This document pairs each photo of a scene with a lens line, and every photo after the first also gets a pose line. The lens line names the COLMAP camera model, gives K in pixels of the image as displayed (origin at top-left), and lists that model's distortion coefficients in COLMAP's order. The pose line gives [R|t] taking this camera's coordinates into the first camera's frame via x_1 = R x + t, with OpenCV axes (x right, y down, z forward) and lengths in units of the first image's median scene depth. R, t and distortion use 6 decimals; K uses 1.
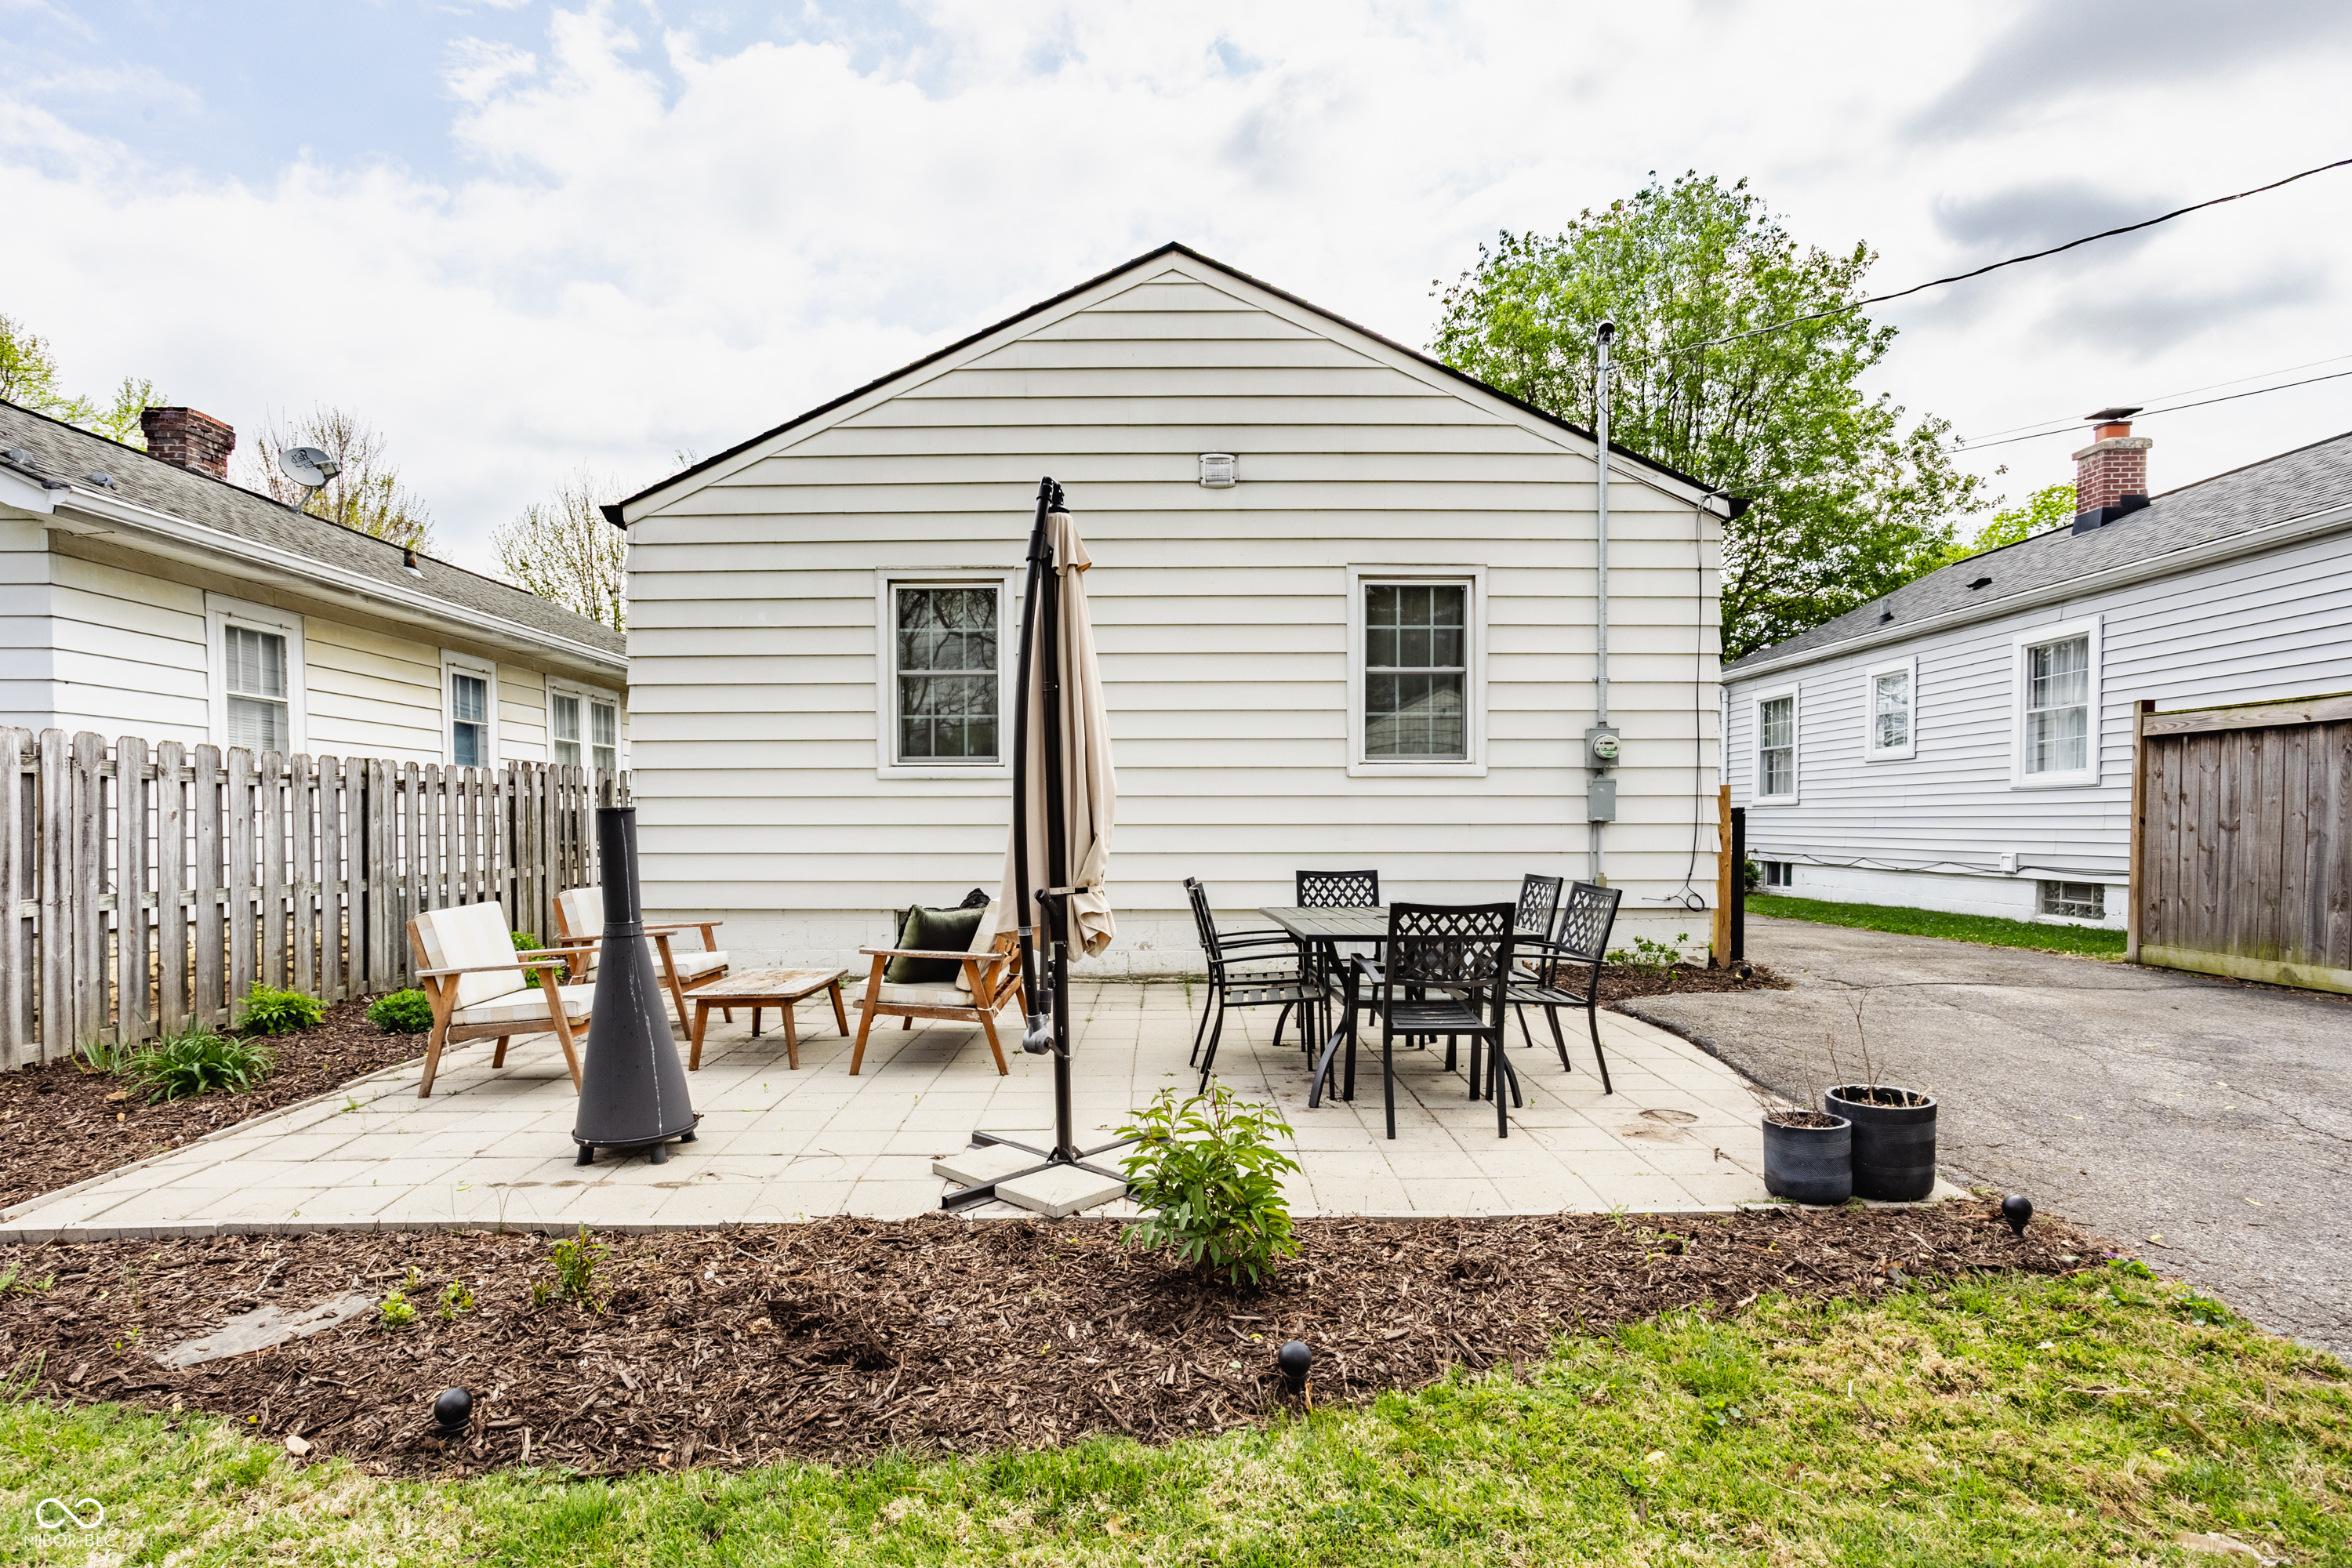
lens RADIAL K [[1119.1, 0, 1169.9], [0, 1119.1, 828.5], [0, 0, 1]] dist [-0.031217, 0.018639]
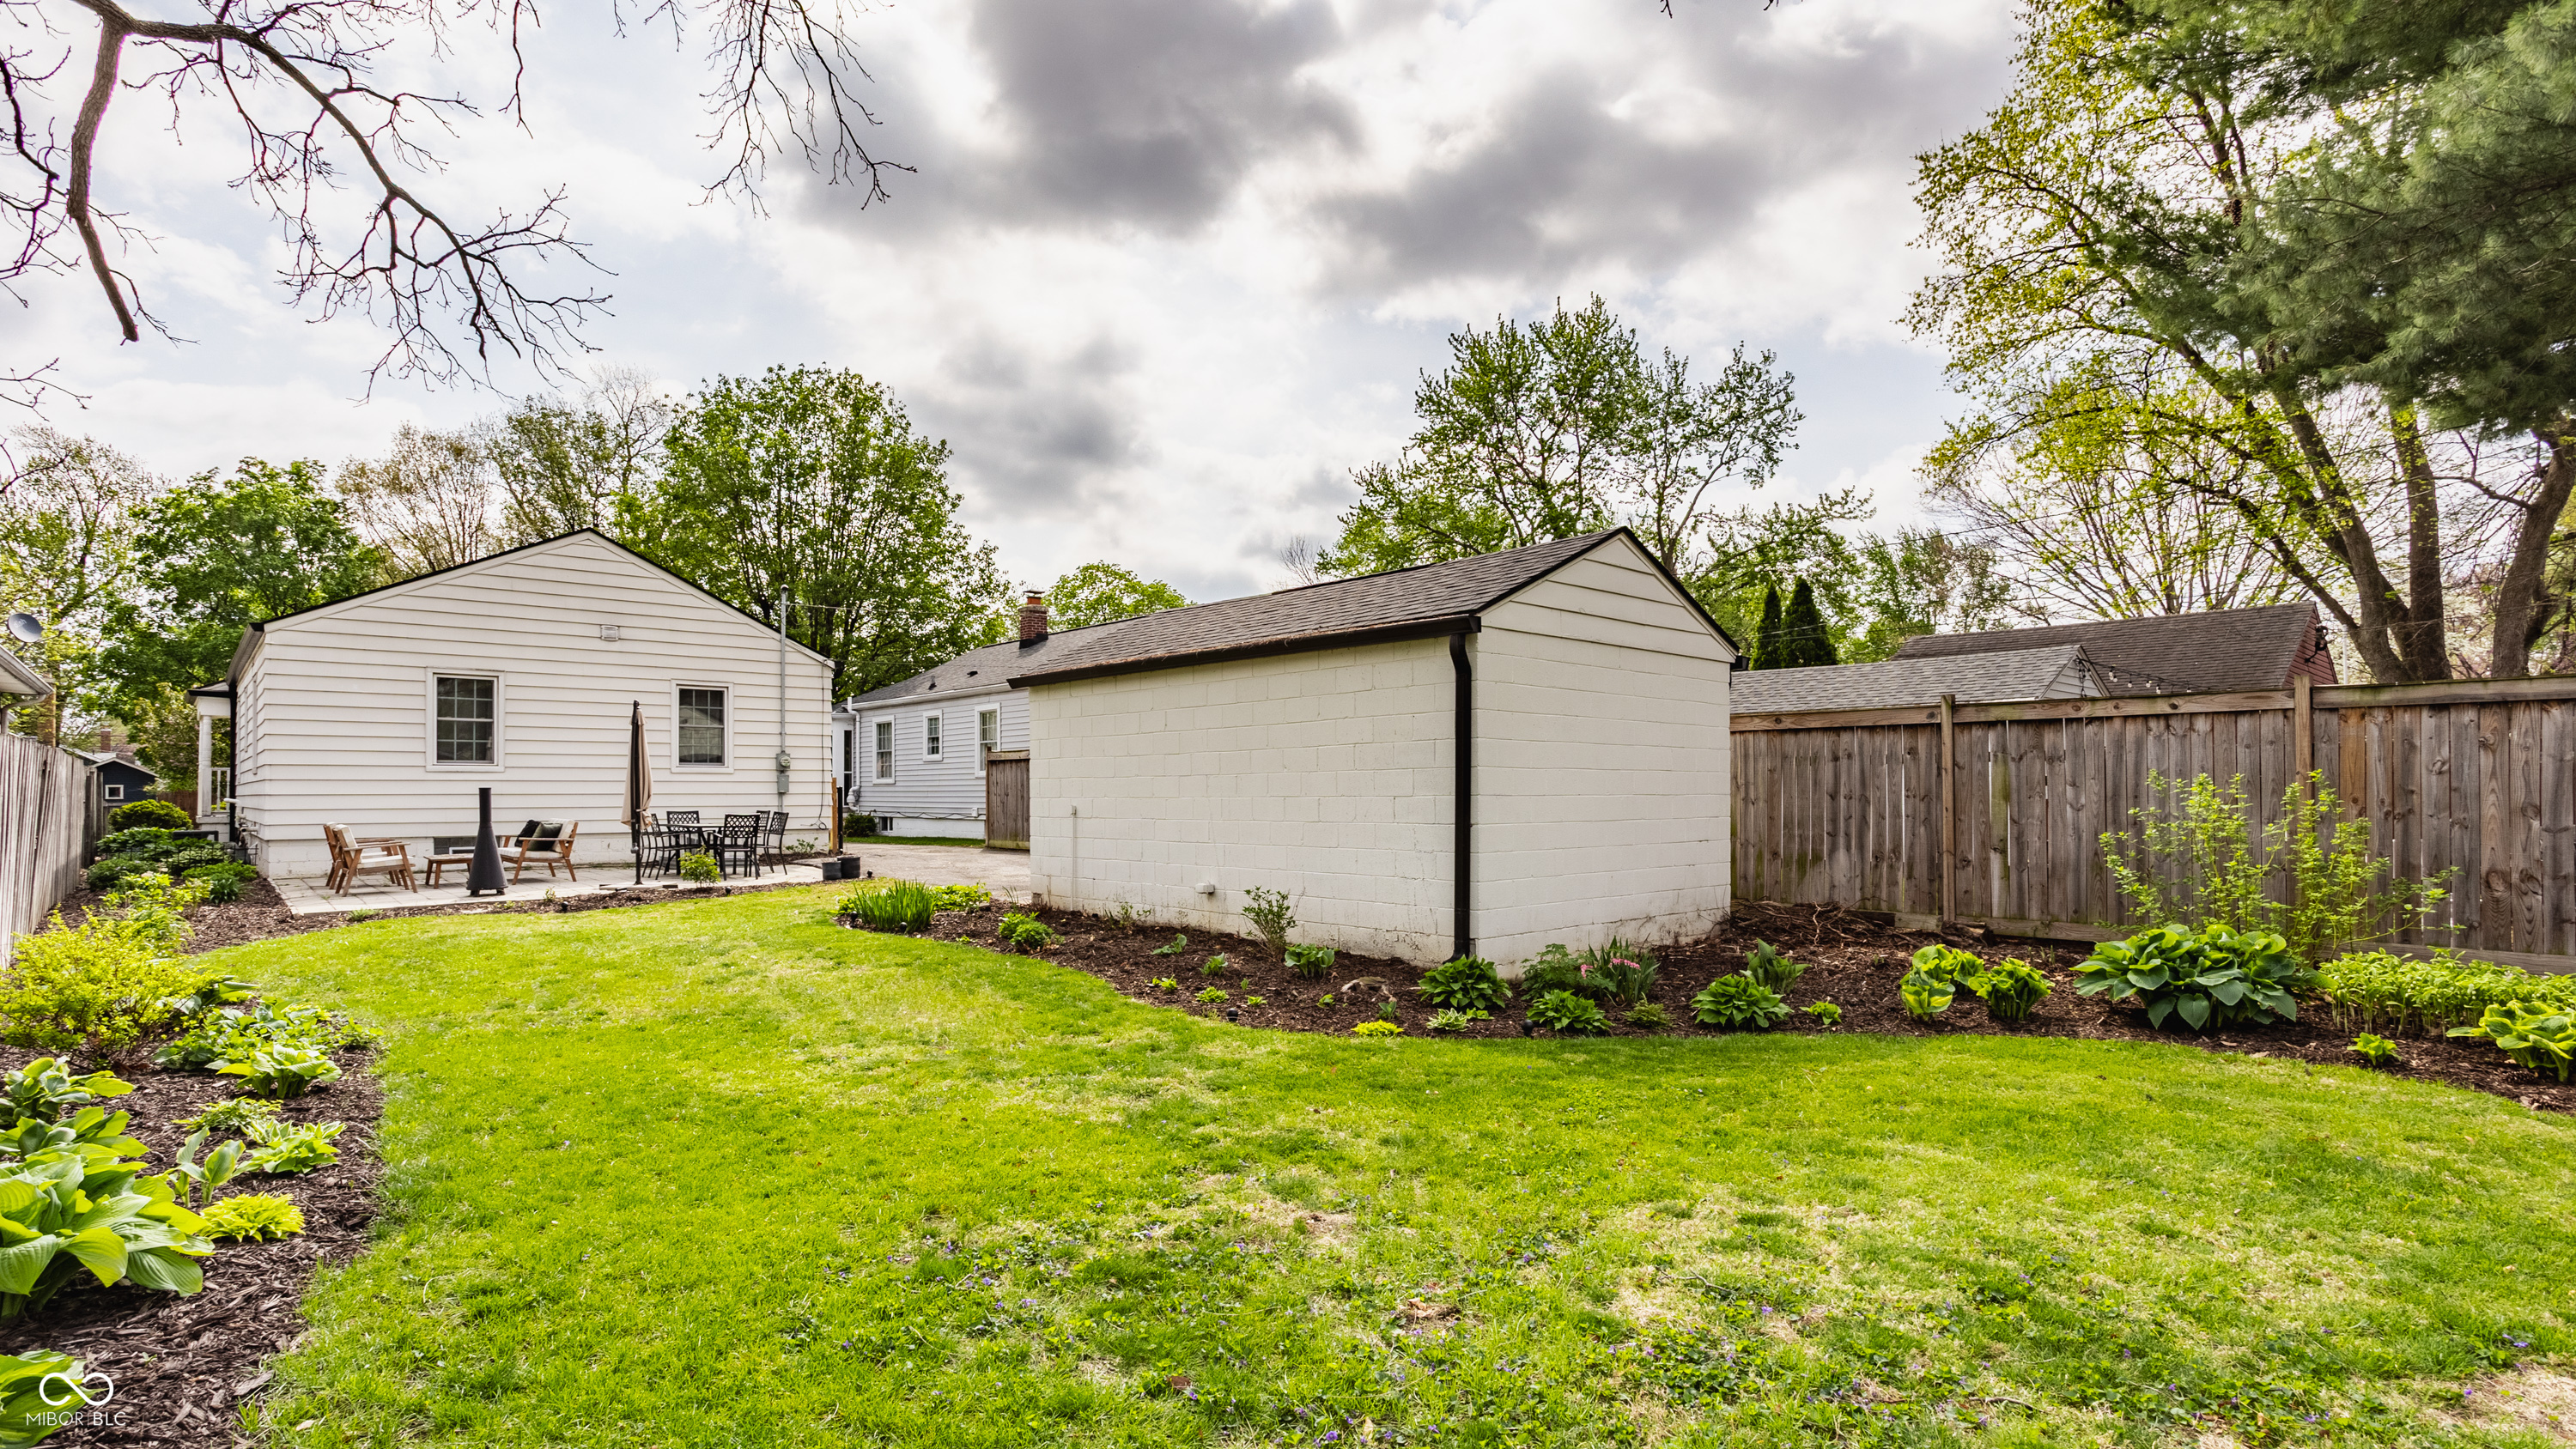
lens RADIAL K [[1255.7, 0, 1286.2], [0, 1255.7, 794.2], [0, 0, 1]] dist [-0.036837, -0.000042]
pose [[0.732099, -0.001028, 0.681197, -0.648284], [0.004074, 0.999988, -0.002870, 0.009599], [-0.681186, 0.004876, 0.732094, -1.701244]]
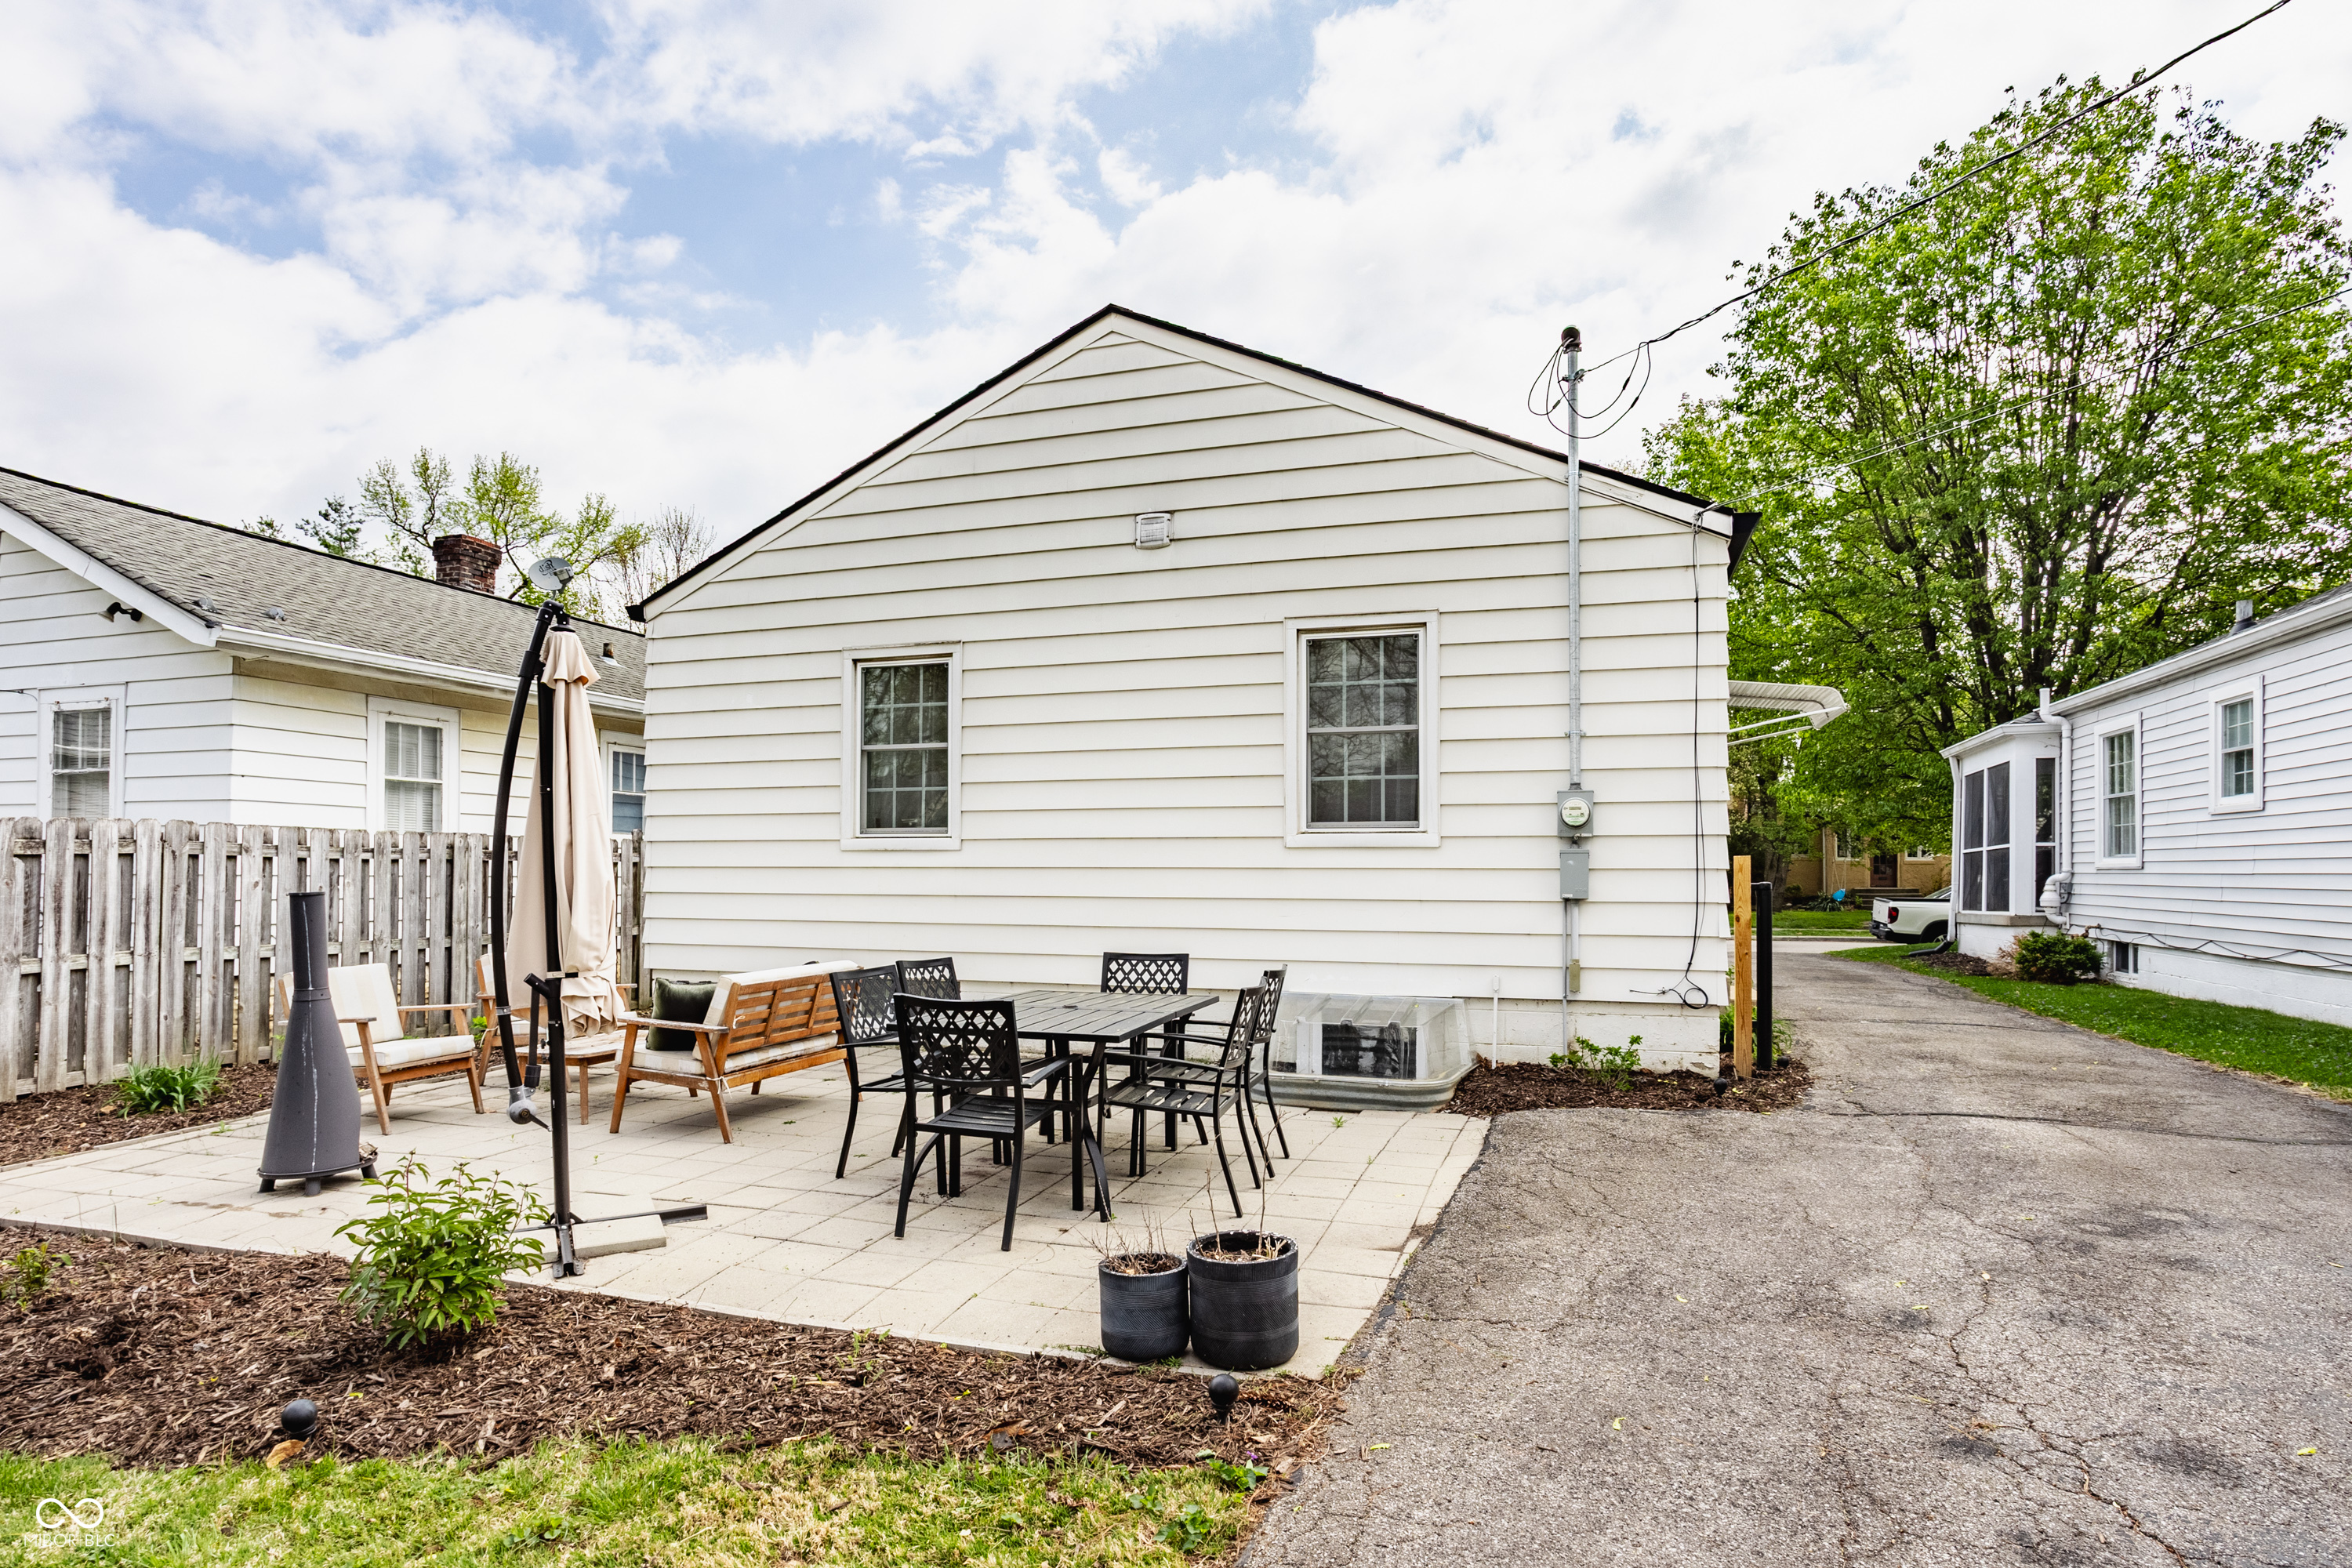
lens RADIAL K [[1197.4, 0, 1179.6], [0, 1197.4, 835.0], [0, 0, 1]] dist [-0.034667, 0.024398]
pose [[0.954036, -0.004653, -0.299655, 0.373975], [-0.007125, 0.999245, -0.038202, -0.018322], [0.299607, 0.038581, 0.953282, 0.032253]]
